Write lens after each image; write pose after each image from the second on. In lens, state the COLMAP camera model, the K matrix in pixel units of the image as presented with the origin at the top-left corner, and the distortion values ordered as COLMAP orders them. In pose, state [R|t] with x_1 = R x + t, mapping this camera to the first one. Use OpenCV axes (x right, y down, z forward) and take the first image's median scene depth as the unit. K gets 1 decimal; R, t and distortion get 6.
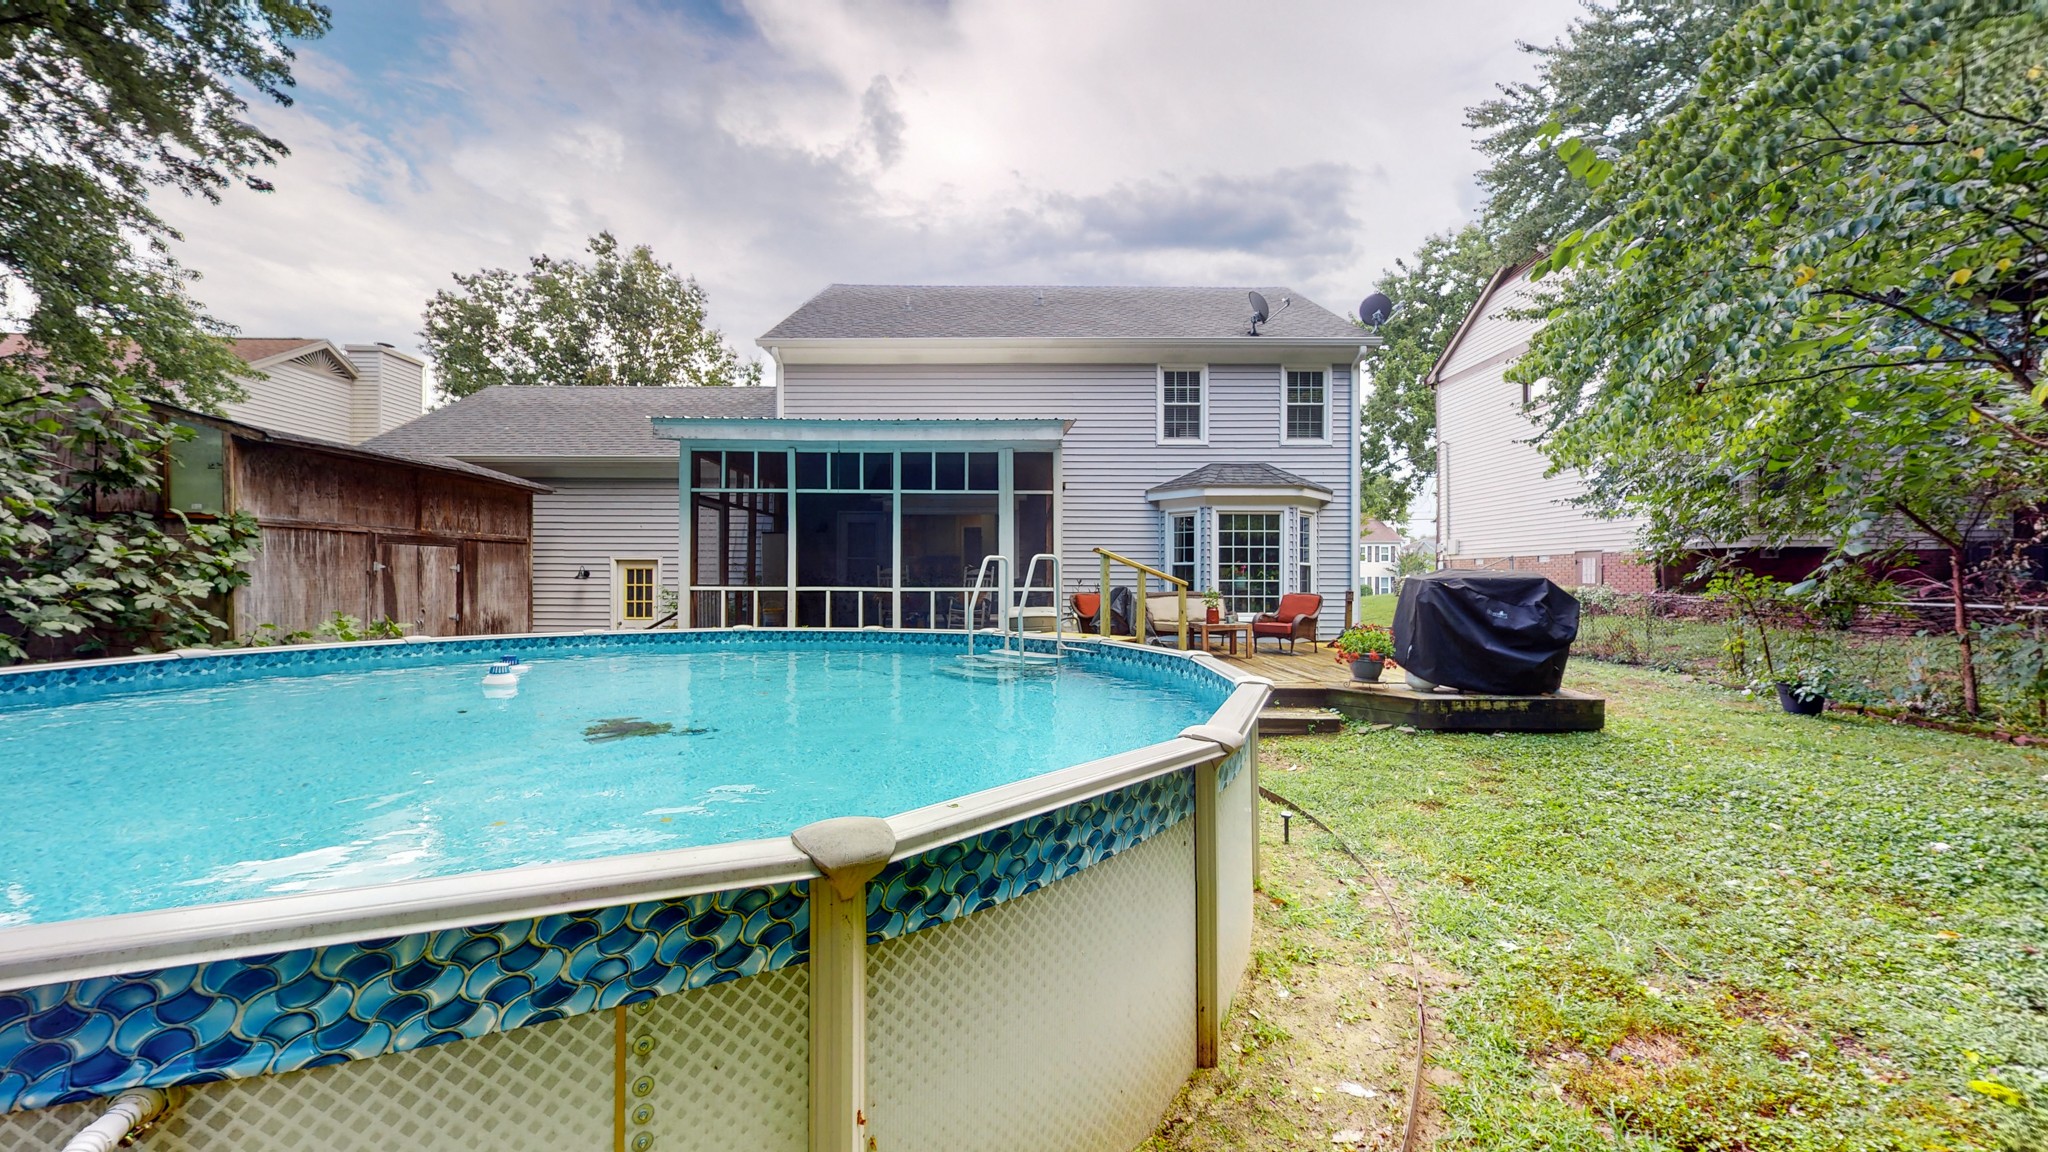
lens RADIAL K [[749.8, 0, 1037.9], [0, 749.8, 579.1], [0, 0, 1]] dist [0.000146, -0.000003]
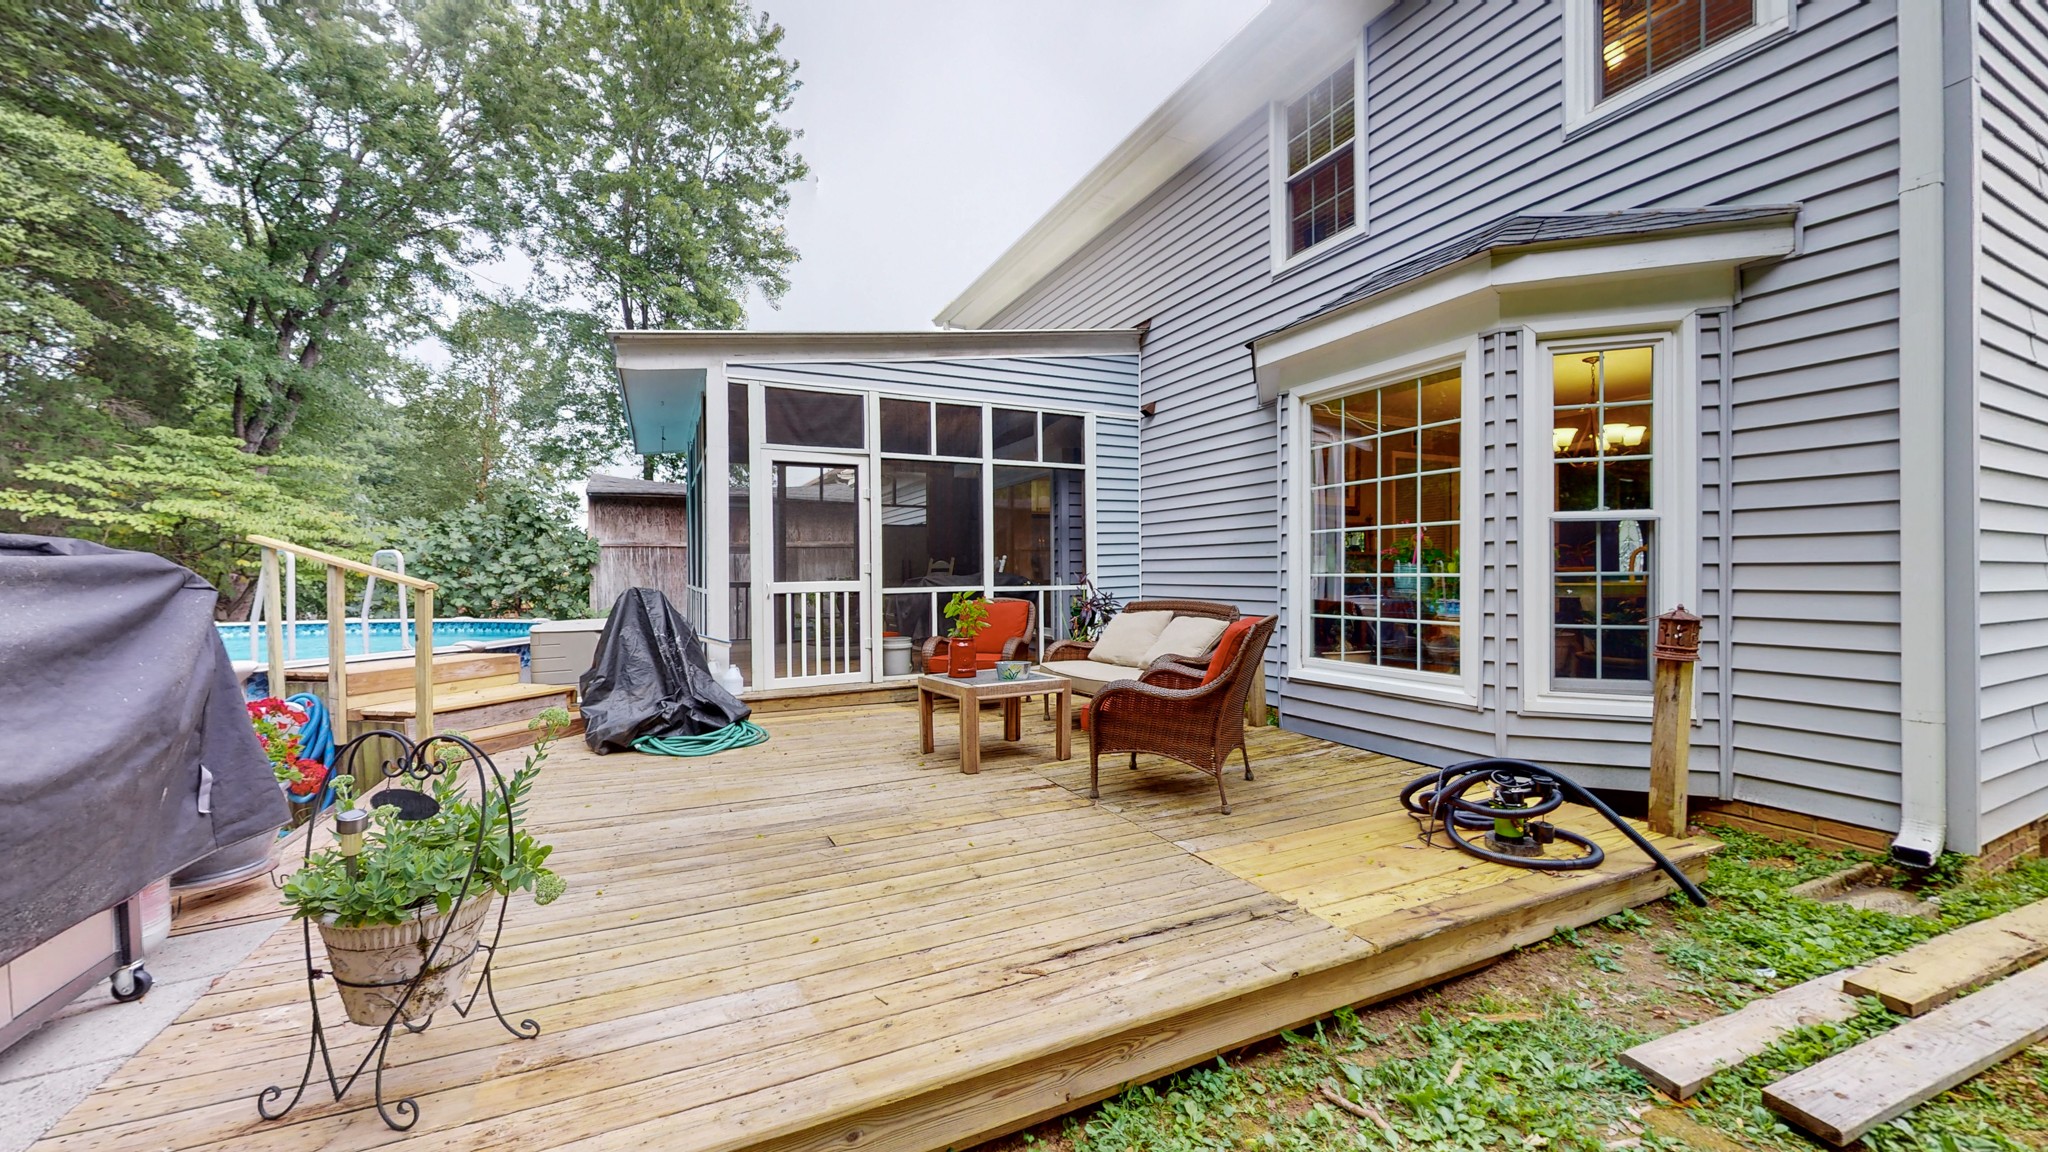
lens RADIAL K [[749.8, 0, 1037.9], [0, 749.8, 579.1], [0, 0, 1]] dist [0.000146, -0.000003]
pose [[0.445693, 0.000360, -0.895186, 0.510720], [0.010909, 0.999923, 0.005833, 0.000251], [0.895119, -0.012365, 0.445655, 0.673606]]
